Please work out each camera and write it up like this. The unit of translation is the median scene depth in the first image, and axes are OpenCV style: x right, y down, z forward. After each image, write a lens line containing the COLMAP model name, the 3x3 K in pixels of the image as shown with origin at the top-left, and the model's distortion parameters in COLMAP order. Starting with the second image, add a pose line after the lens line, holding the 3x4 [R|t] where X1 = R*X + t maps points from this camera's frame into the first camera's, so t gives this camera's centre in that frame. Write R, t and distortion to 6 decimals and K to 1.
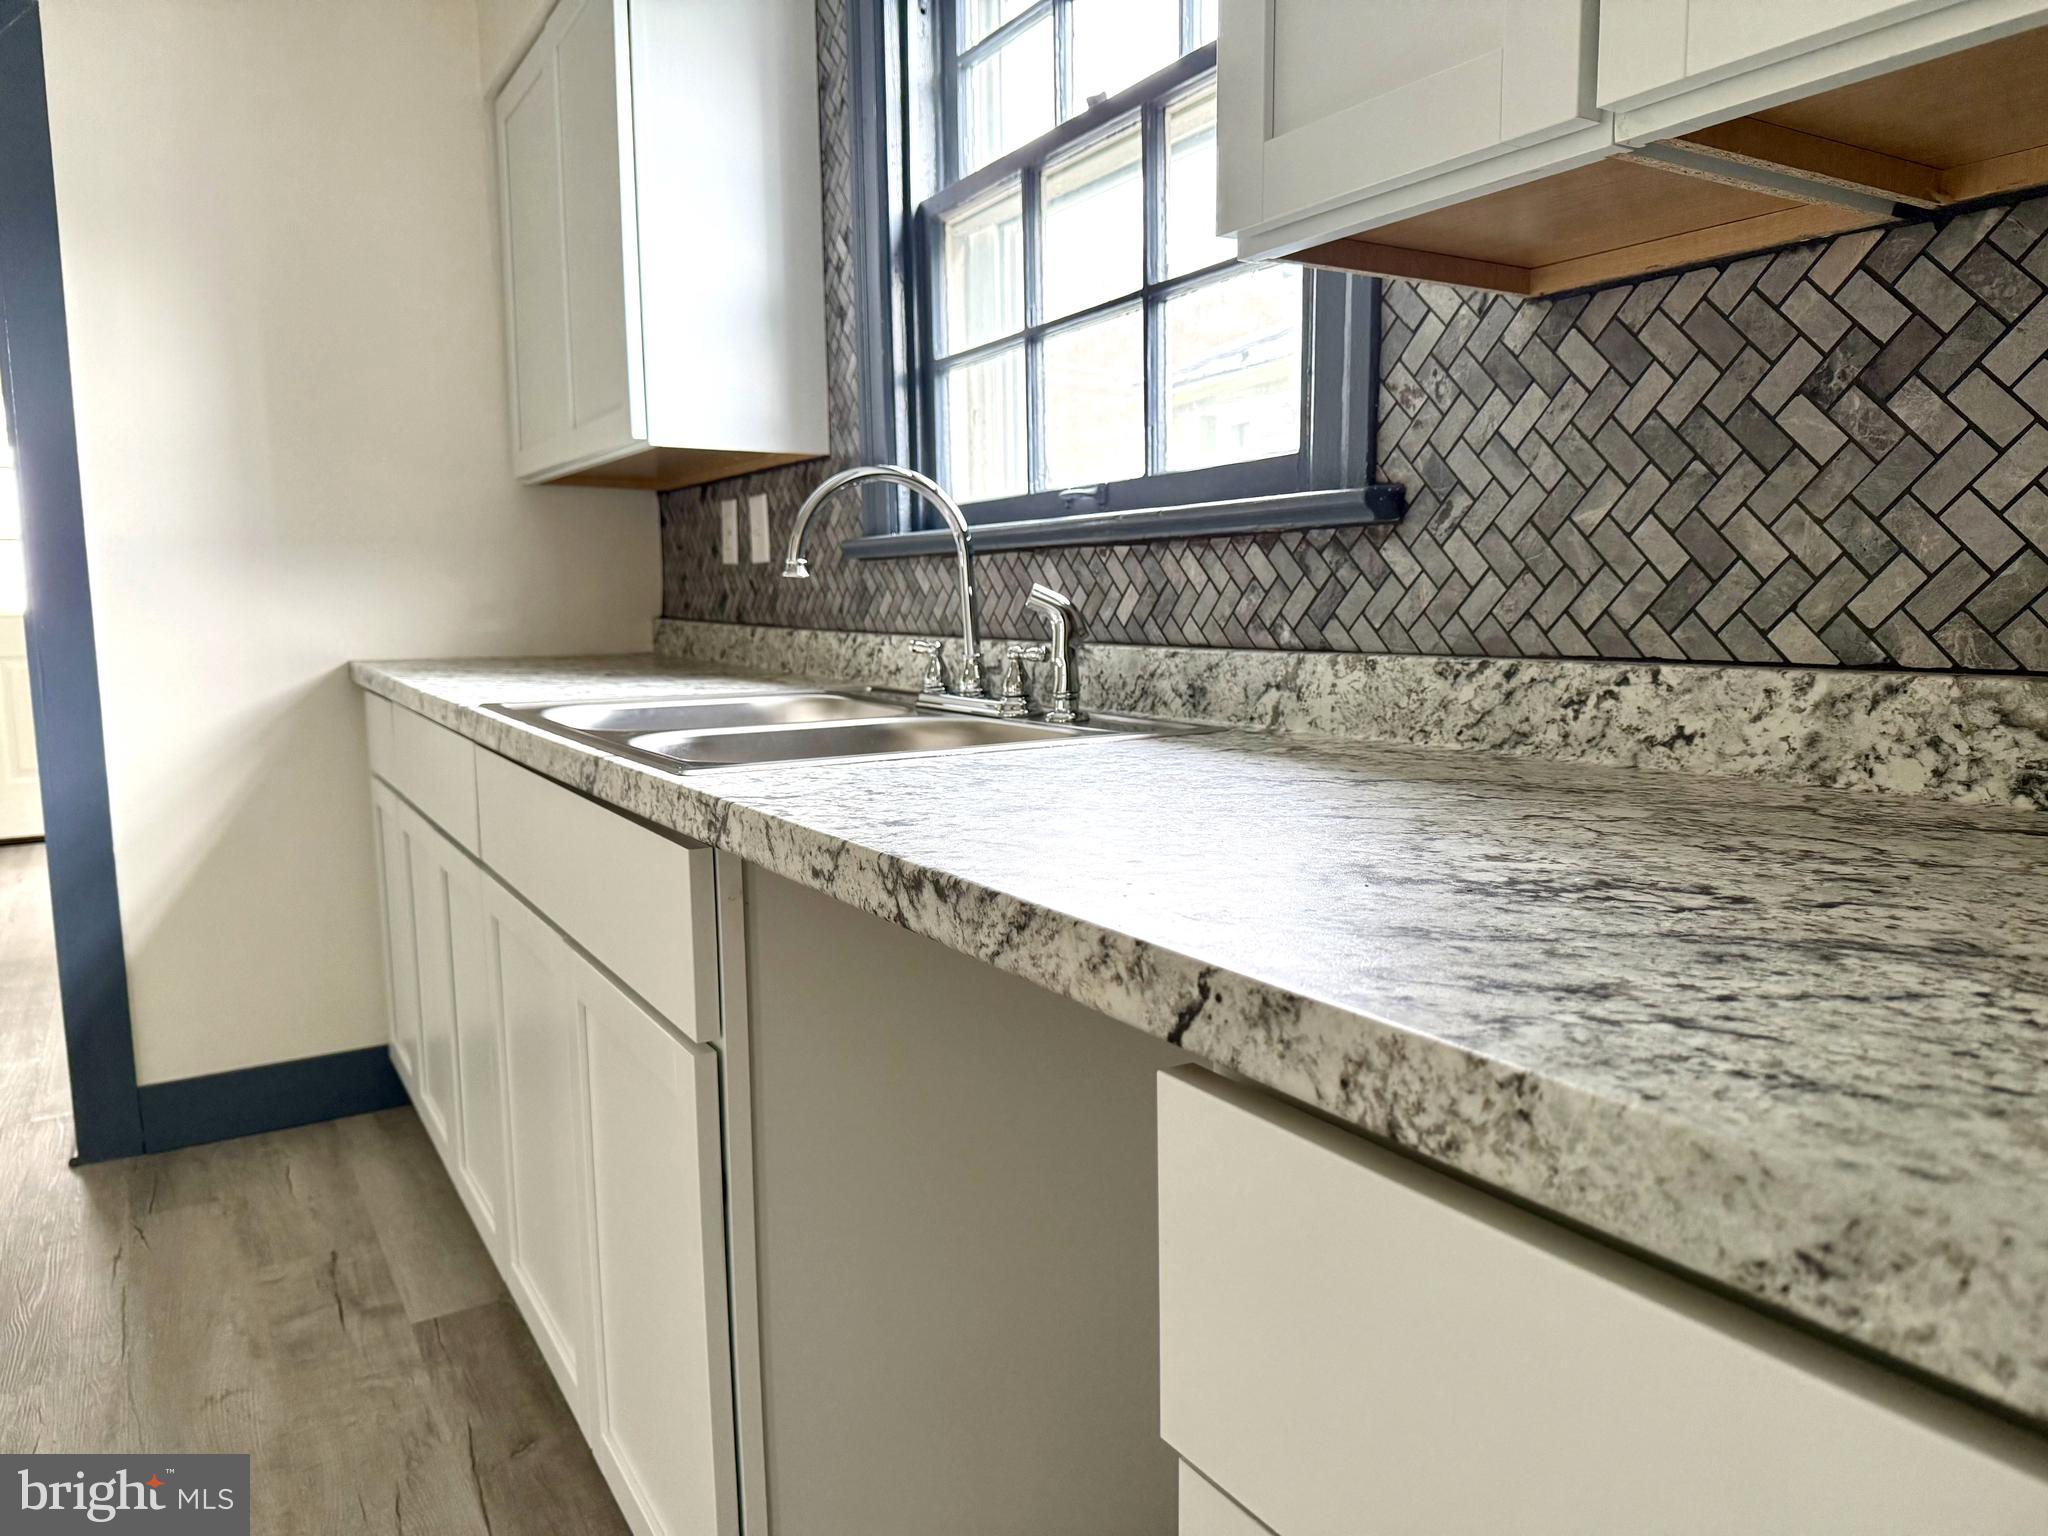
lens RADIAL K [[1460.2, 0, 1004.7], [0, 1460.2, 782.5], [0, 0, 1]] dist [0.030691, -0.072672]
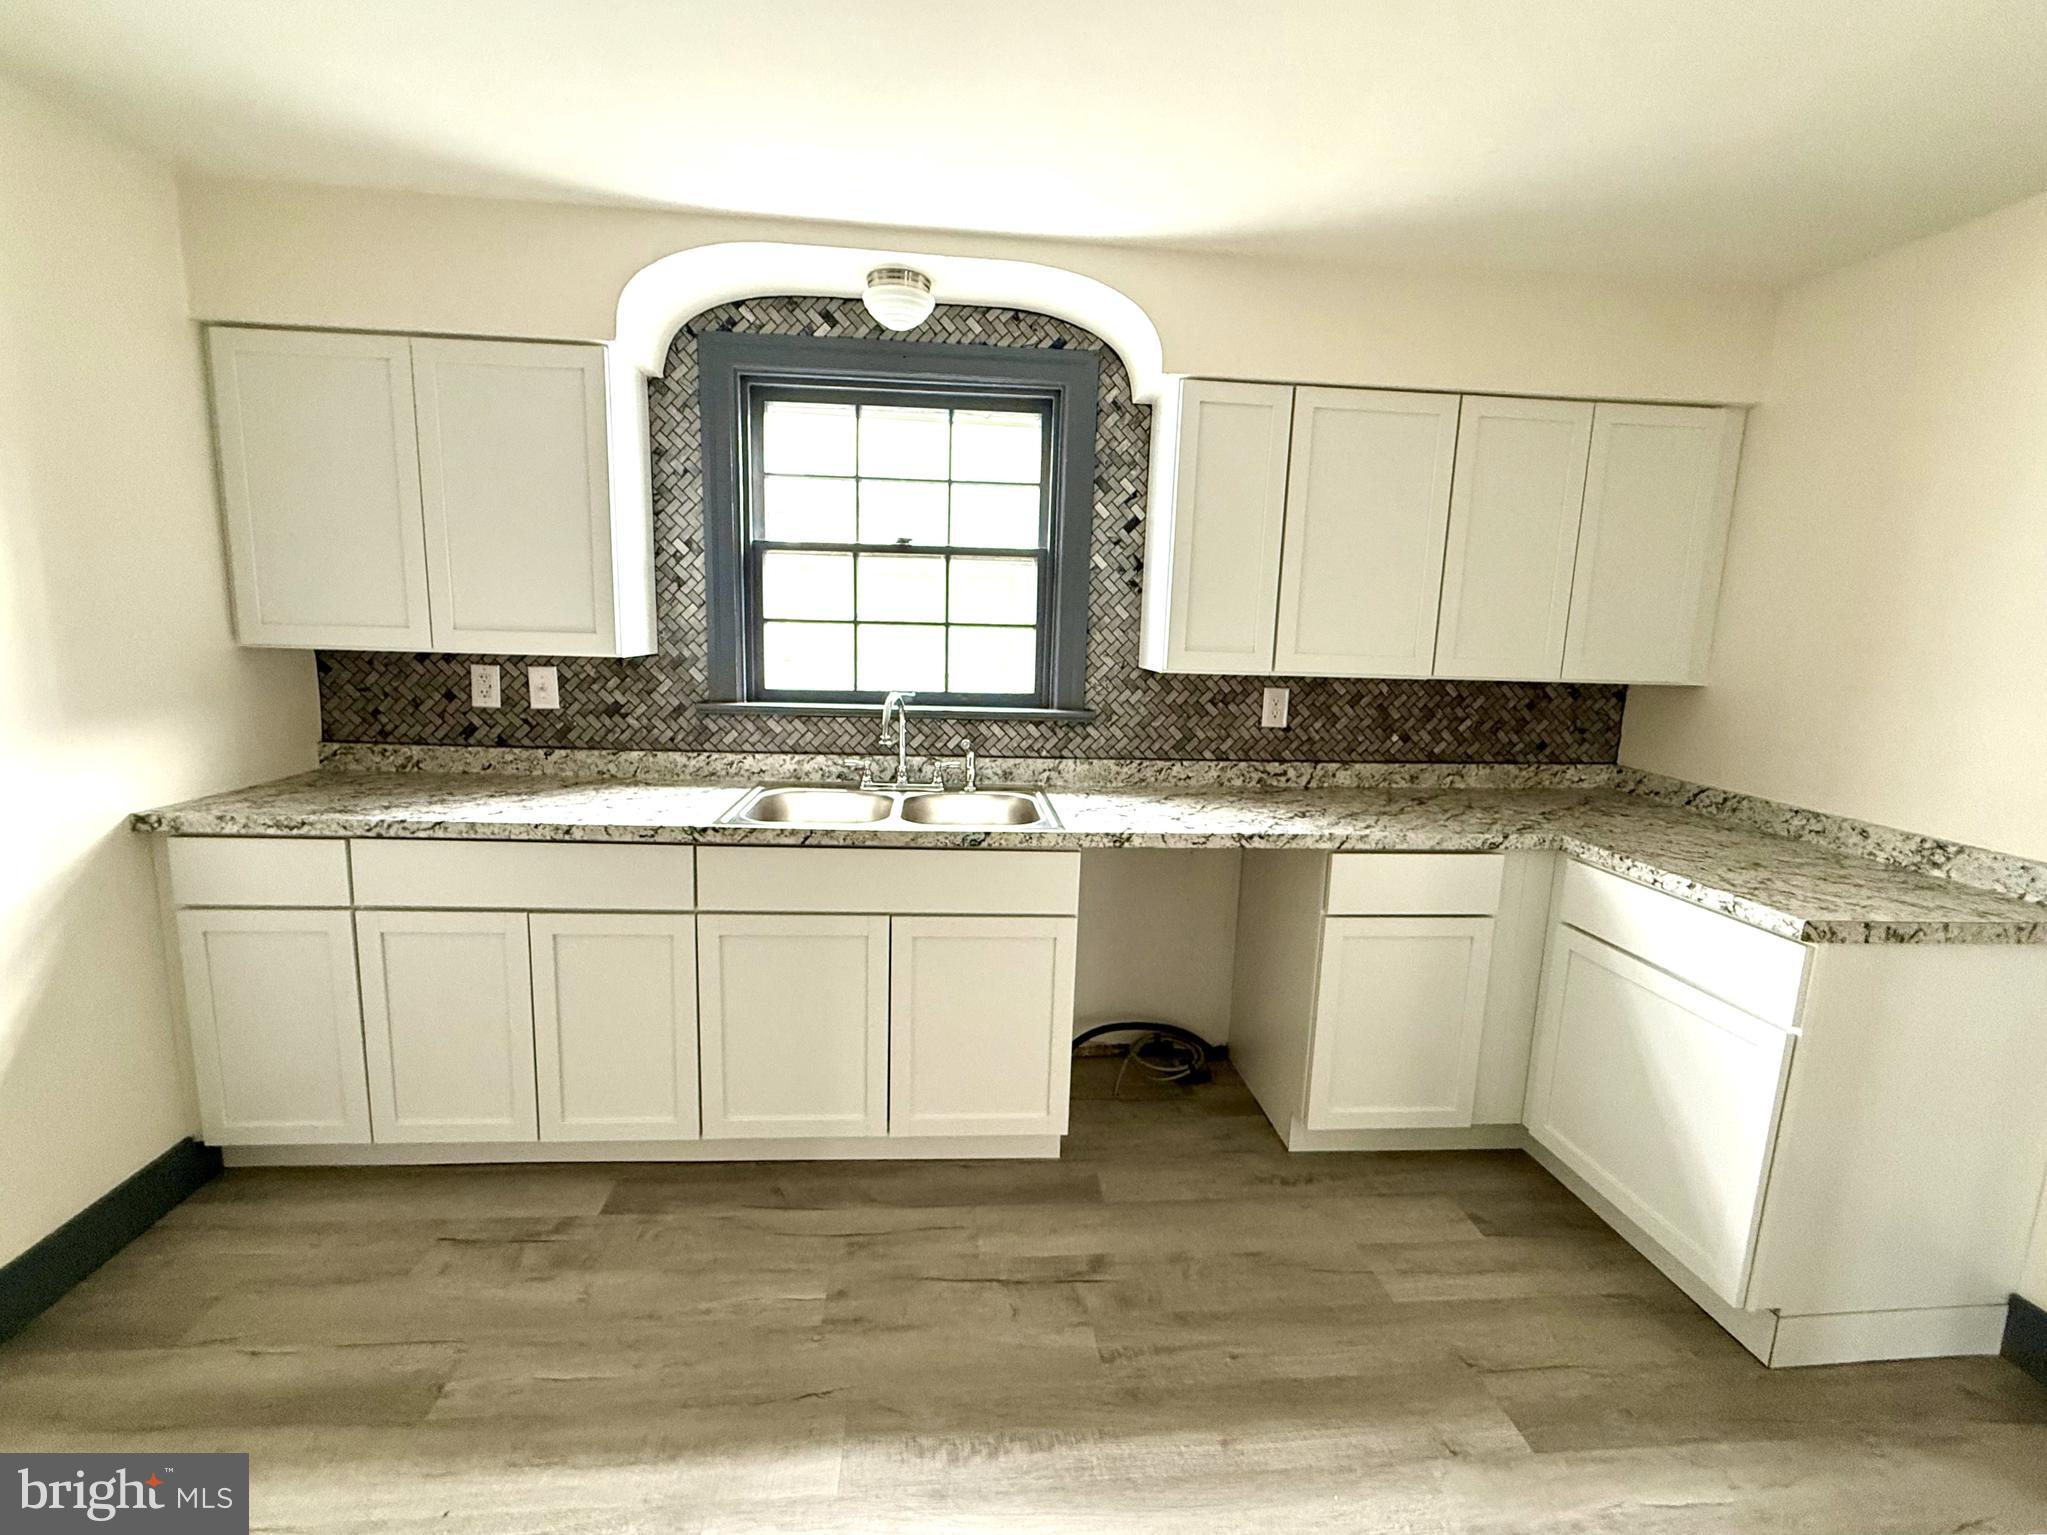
lens RADIAL K [[892.1, 0, 1021.4], [0, 892.1, 763.6], [0, 0, 1]] dist [-0.000499, 0.000788]
pose [[0.425437, -0.120107, 0.896983, -1.427052], [0.081041, 0.992228, 0.094423, -0.243446], [-0.901352, 0.032521, 0.431864, 0.202242]]
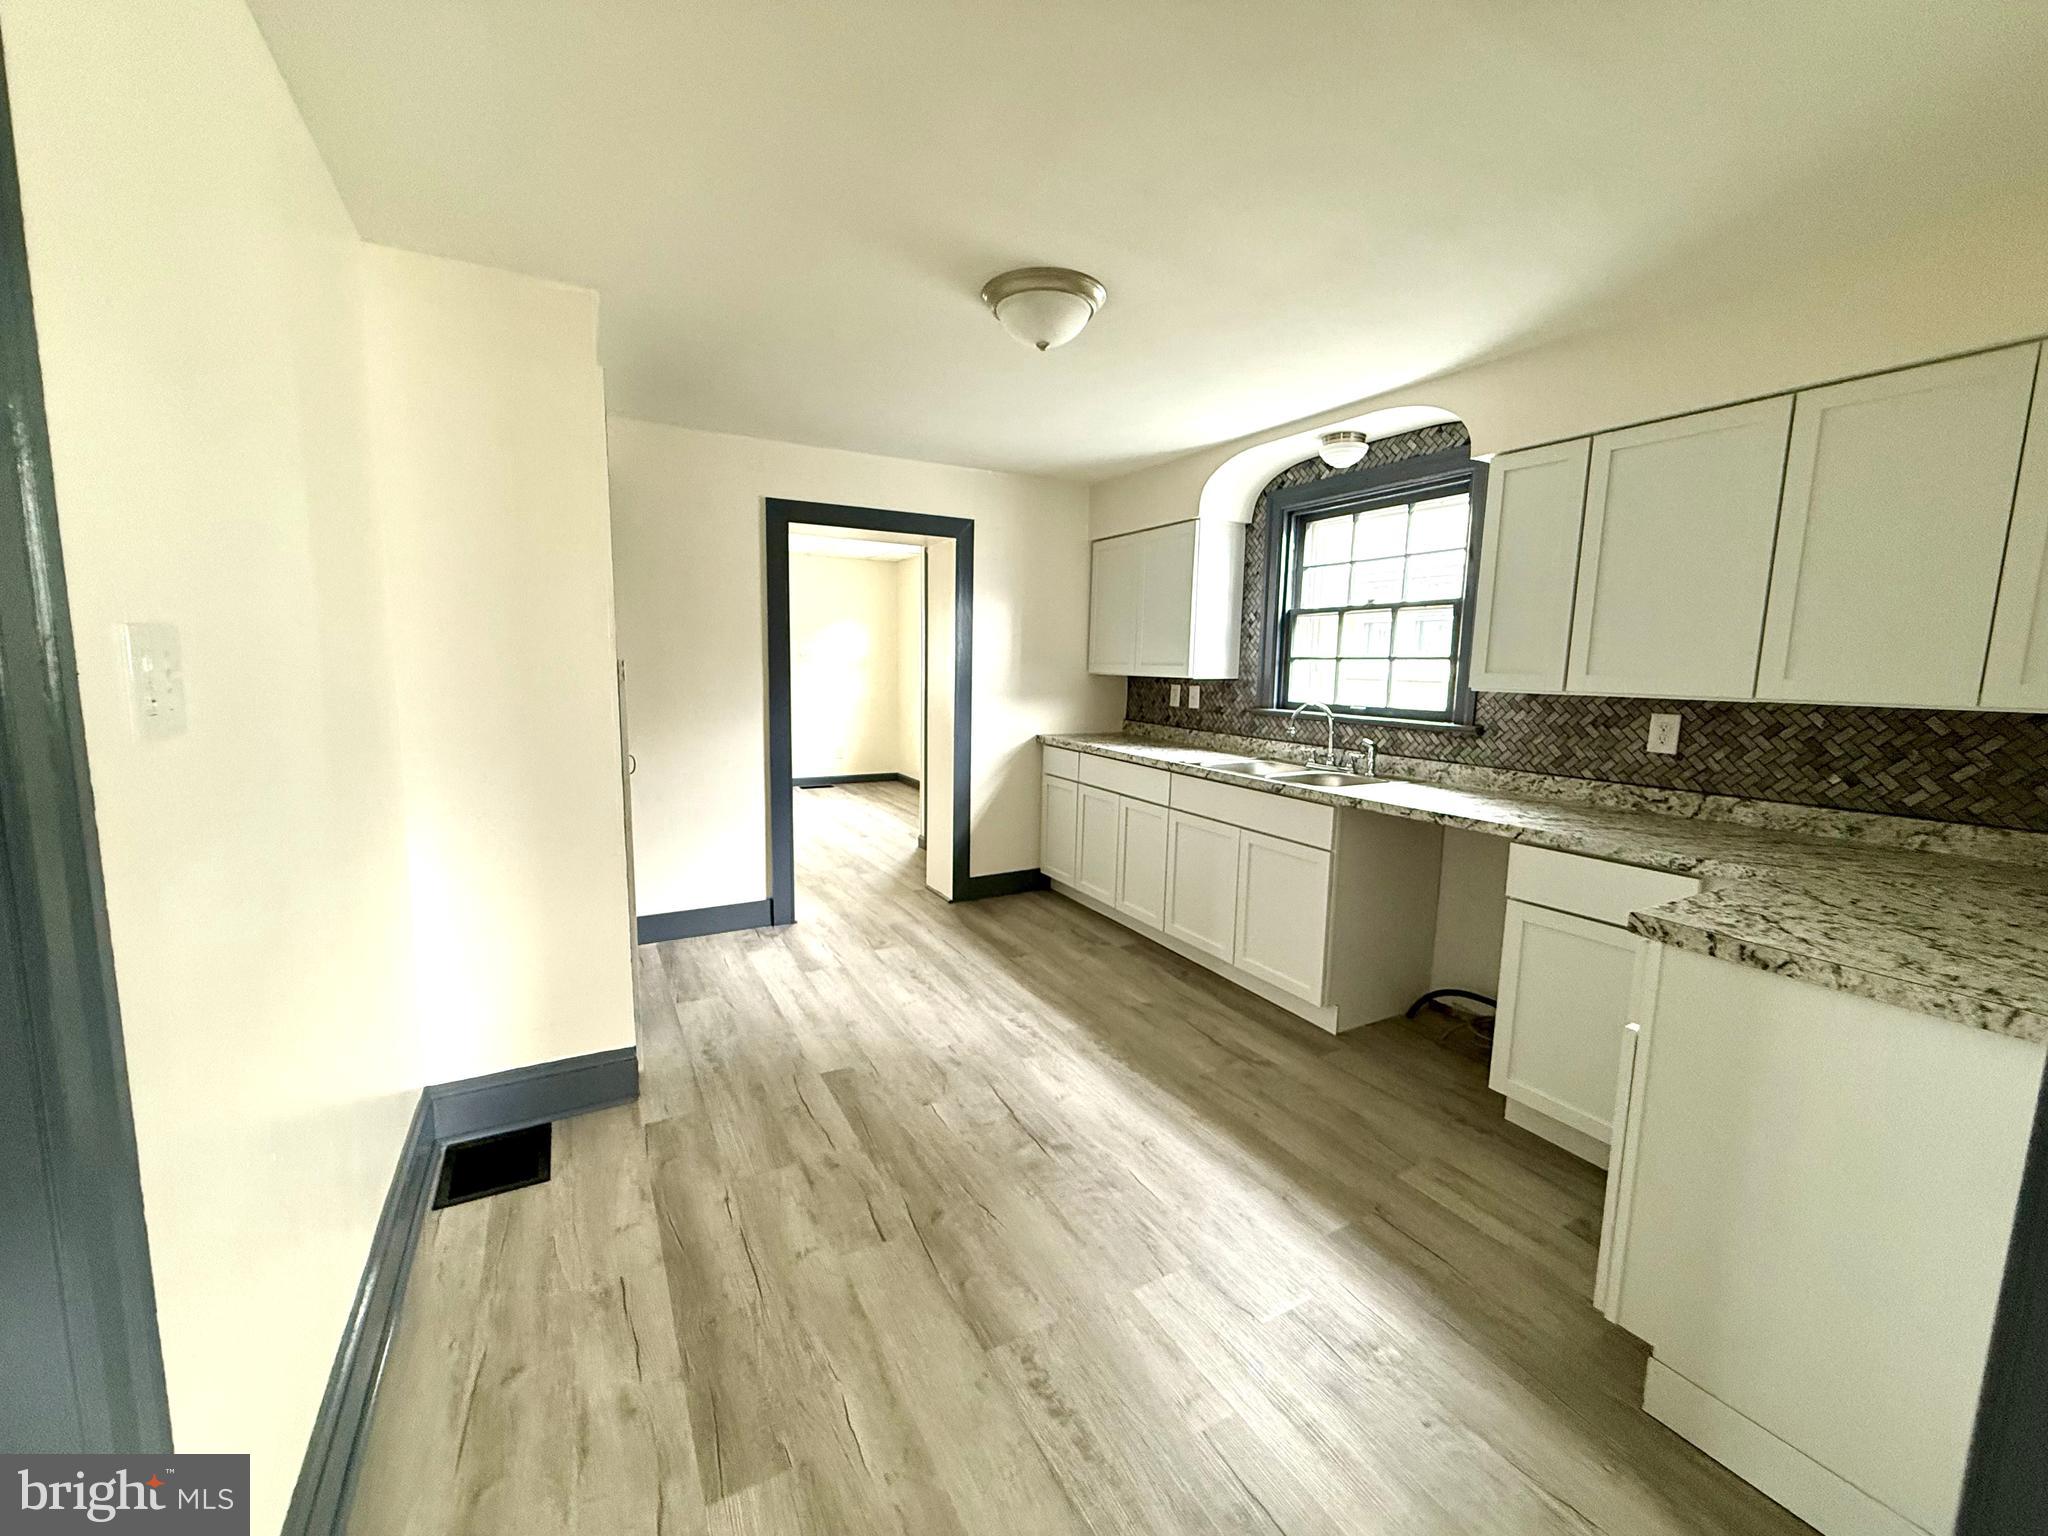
lens RADIAL K [[817.5, 0, 1004.5], [0, 817.5, 766.7], [0, 0, 1]] dist [0.001038, 0.000483]
pose [[0.998752, 0.032533, -0.037890, -0.840249], [-0.032468, 0.999470, 0.002317, -0.039642], [0.037945, -0.001083, 0.999279, -1.168270]]
